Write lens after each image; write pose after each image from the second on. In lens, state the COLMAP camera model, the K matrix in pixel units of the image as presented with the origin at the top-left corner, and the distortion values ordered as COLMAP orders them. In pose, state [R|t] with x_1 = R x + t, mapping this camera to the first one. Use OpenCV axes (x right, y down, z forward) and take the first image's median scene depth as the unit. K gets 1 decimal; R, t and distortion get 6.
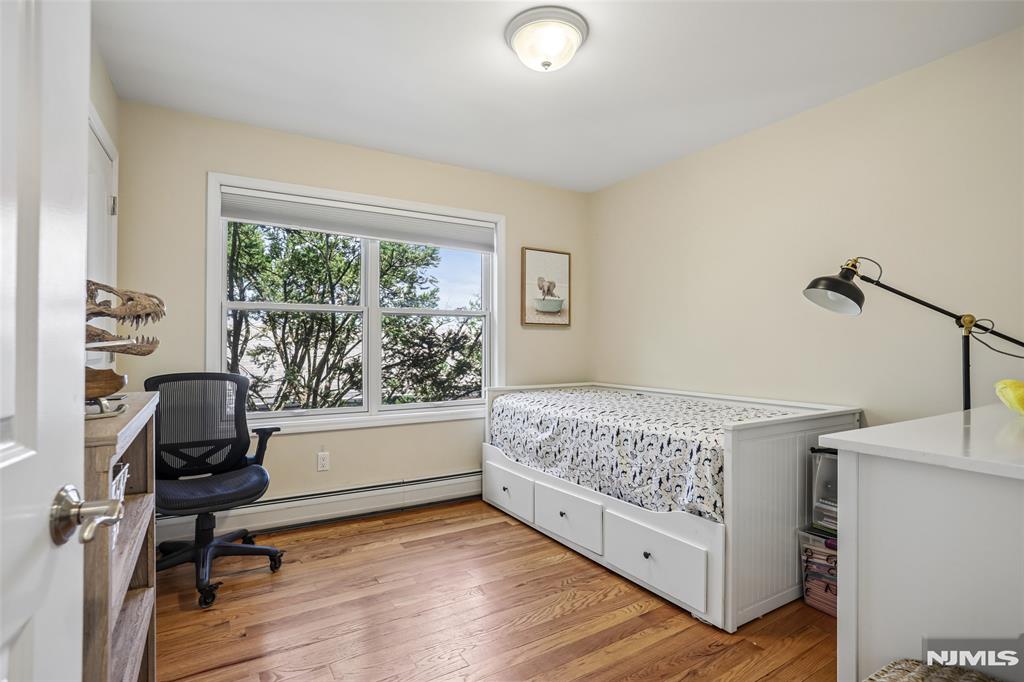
lens RADIAL K [[494.9, 0, 512.0], [0, 494.9, 341.0], [0, 0, 1]] dist [-0.000855, -0.000047]
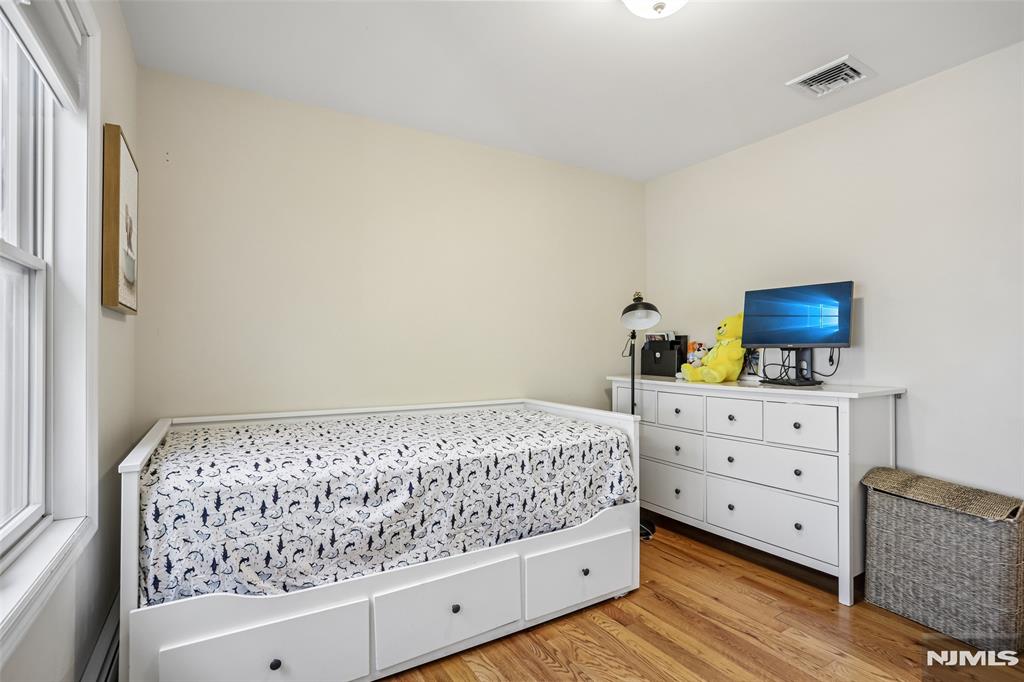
lens RADIAL K [[491.6, 0, 510.2], [0, 491.6, 349.0], [0, 0, 1]] dist [-0.028209, 0.000255]
pose [[0.023811, 0.001577, 0.999715, -0.569612], [-0.007884, 0.999968, -0.001389, 0.006828], [-0.999685, -0.007848, 0.023823, 0.962053]]
